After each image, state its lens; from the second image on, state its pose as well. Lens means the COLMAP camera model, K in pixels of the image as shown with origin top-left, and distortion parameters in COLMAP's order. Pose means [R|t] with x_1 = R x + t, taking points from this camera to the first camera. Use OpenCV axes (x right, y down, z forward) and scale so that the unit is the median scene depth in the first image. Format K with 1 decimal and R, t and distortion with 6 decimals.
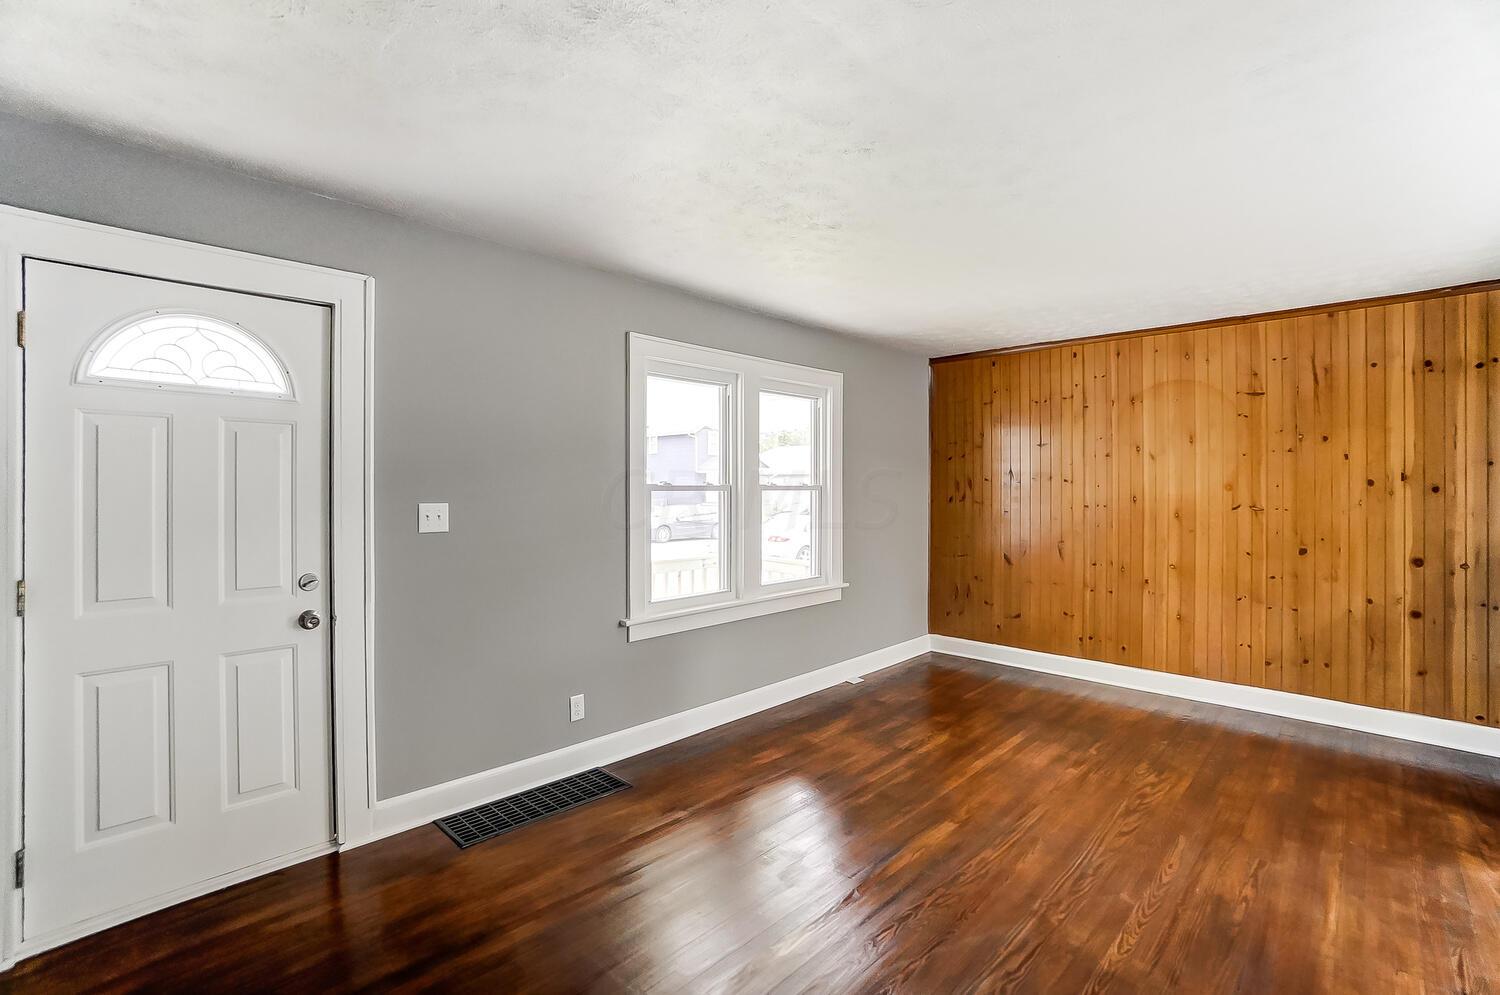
lens RADIAL K [[667.4, 0, 739.9], [0, 667.4, 485.0], [0, 0, 1]] dist [-0.055741, 0.019303]
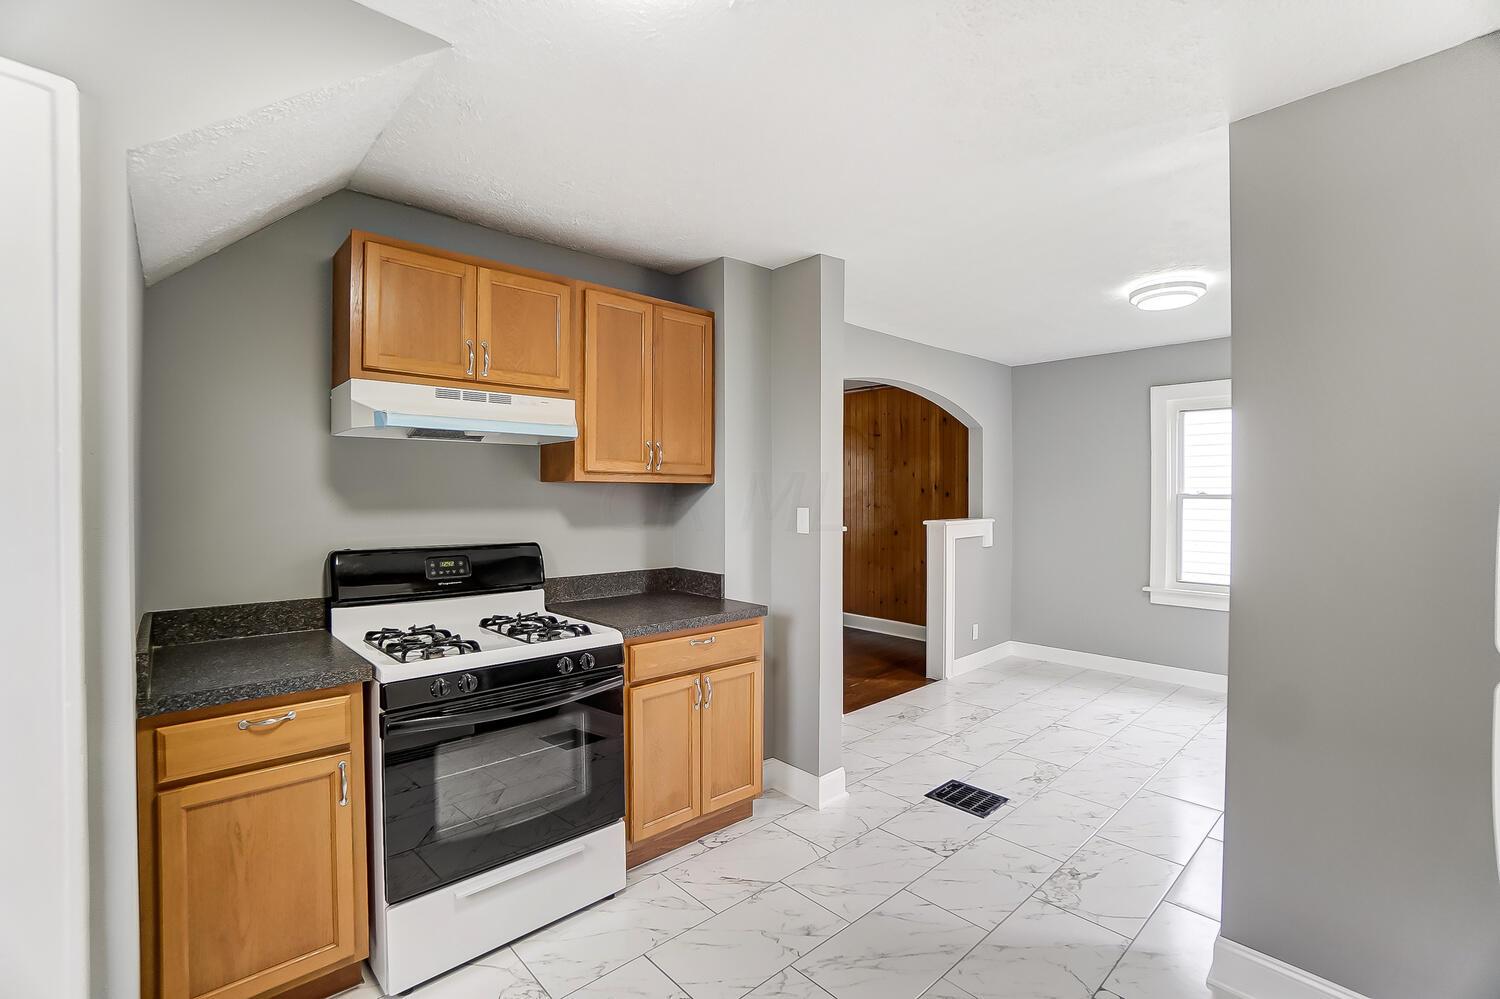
lens RADIAL K [[663.2, 0, 746.4], [0, 663.2, 491.8], [0, 0, 1]] dist [-0.027858, 0.000353]
pose [[0.999059, -0.001598, -0.043351, 0.537425], [0.001610, 0.999999, 0.000235, -0.001408], [0.043351, -0.000304, 0.999060, -0.645624]]
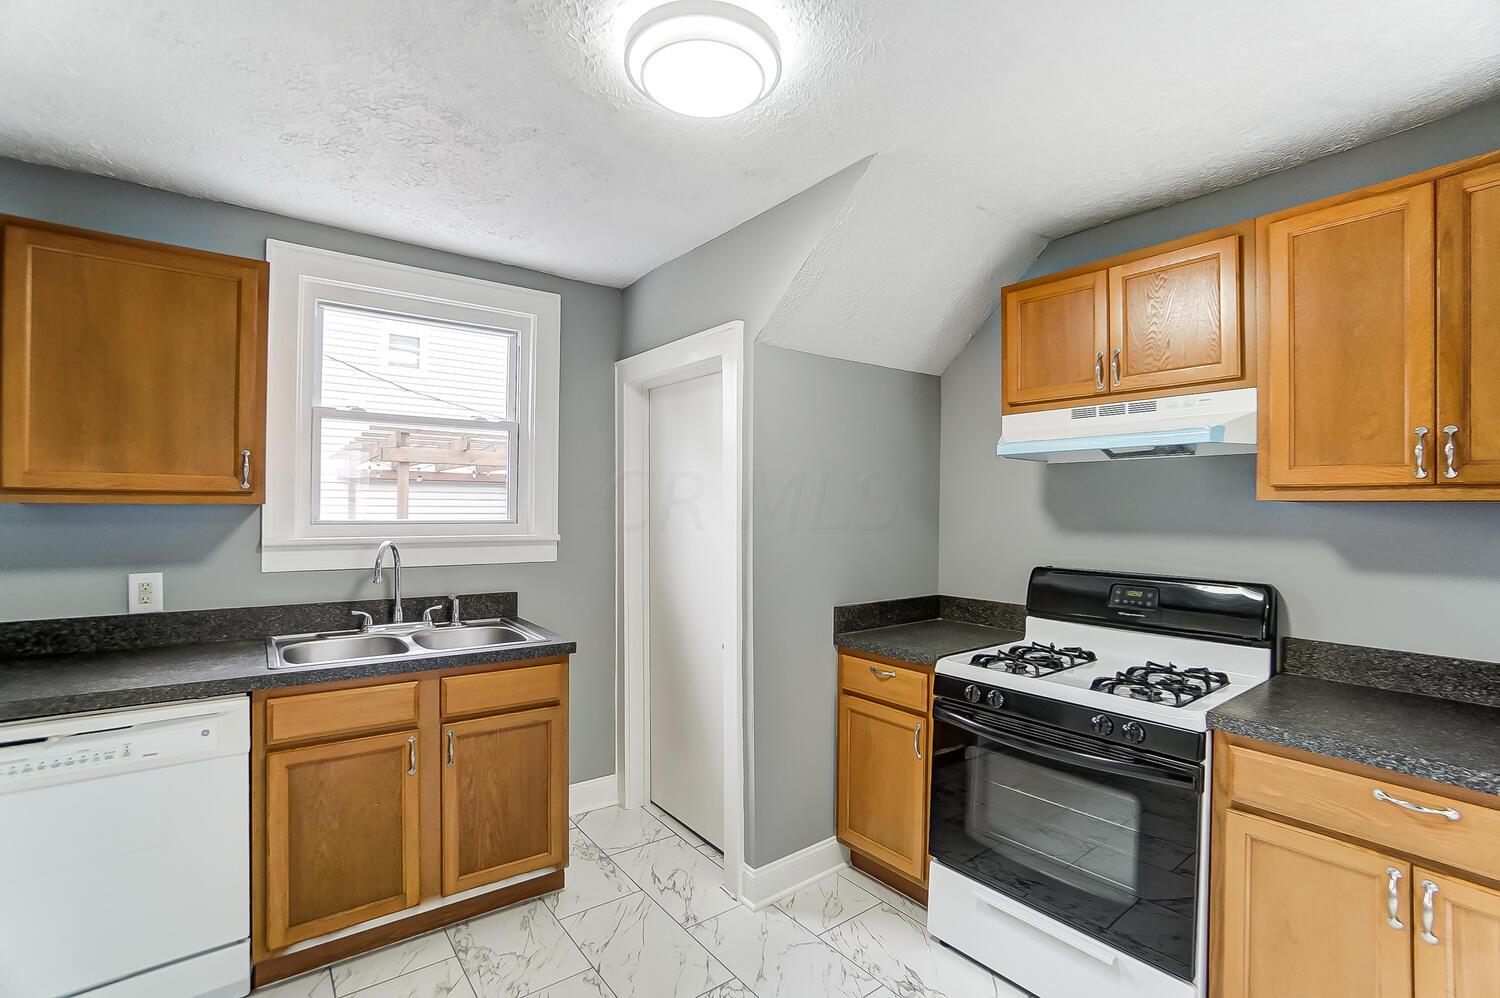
lens RADIAL K [[669.8, 0, 750.0], [0, 669.8, 499.0], [0, 0, 1]] dist [-0.058082, 0.018423]
pose [[-0.124622, -0.019179, -0.992019, 0.810669], [-0.005182, 0.999812, -0.018679, -0.002775], [0.992191, 0.002813, -0.124698, -0.323242]]
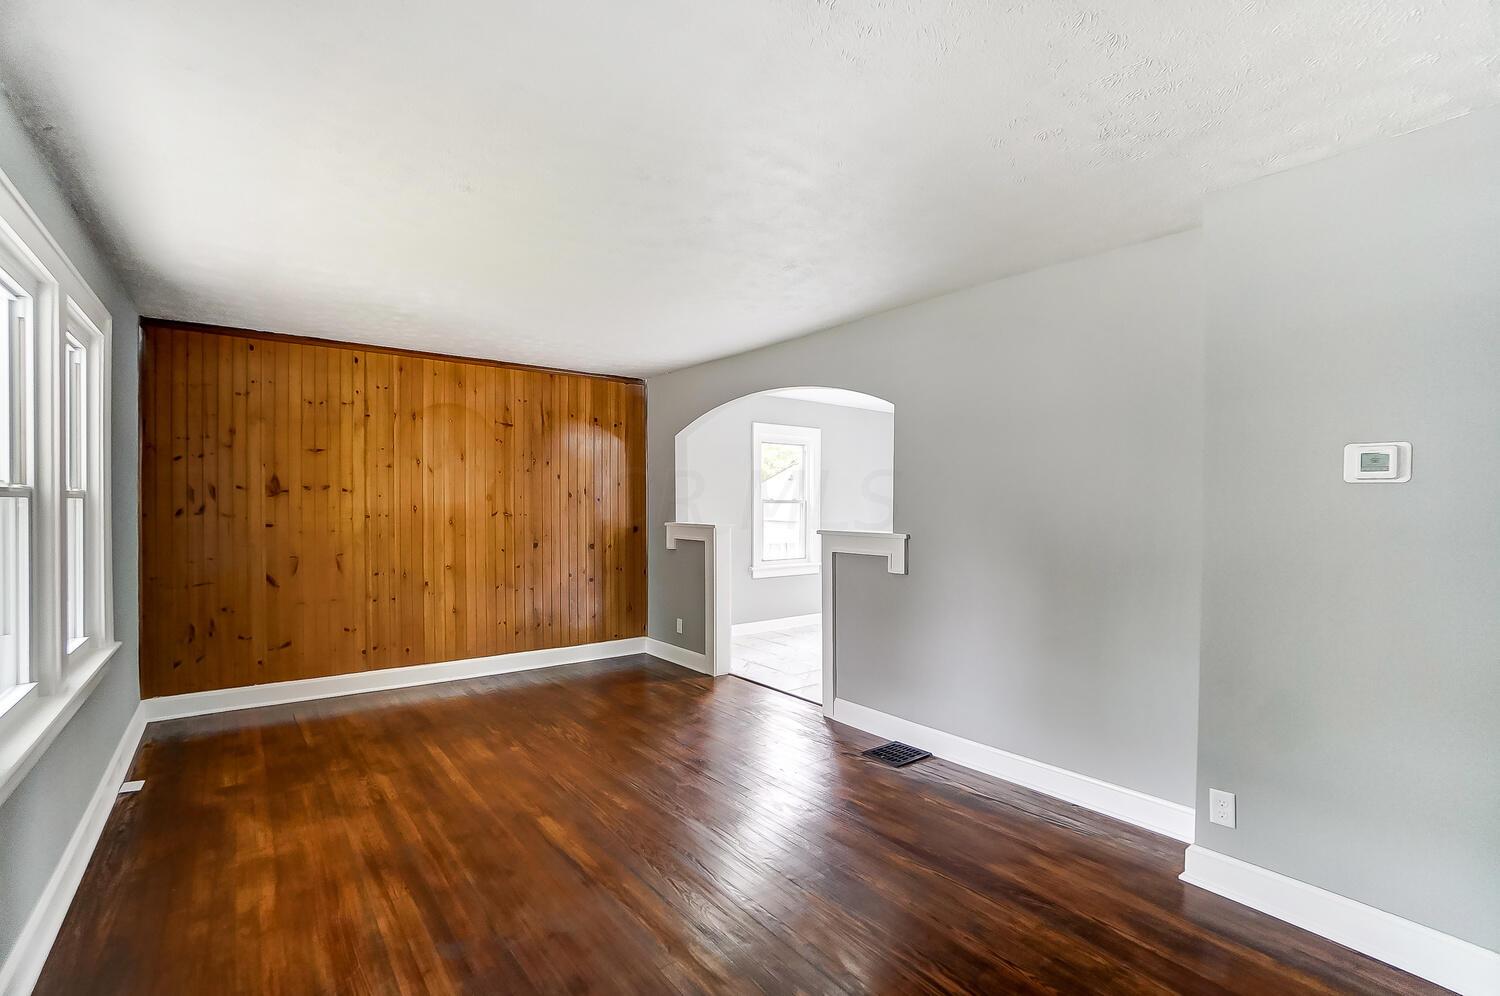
lens RADIAL K [[669.8, 0, 750.0], [0, 669.8, 498.0], [0, 0, 1]] dist [-0.058082, 0.018423]
pose [[0.128124, 0.006305, 0.991738, -0.438595], [-0.004617, 0.999973, -0.005760, 0.009149], [-0.991747, -0.003841, 0.128149, 0.352752]]
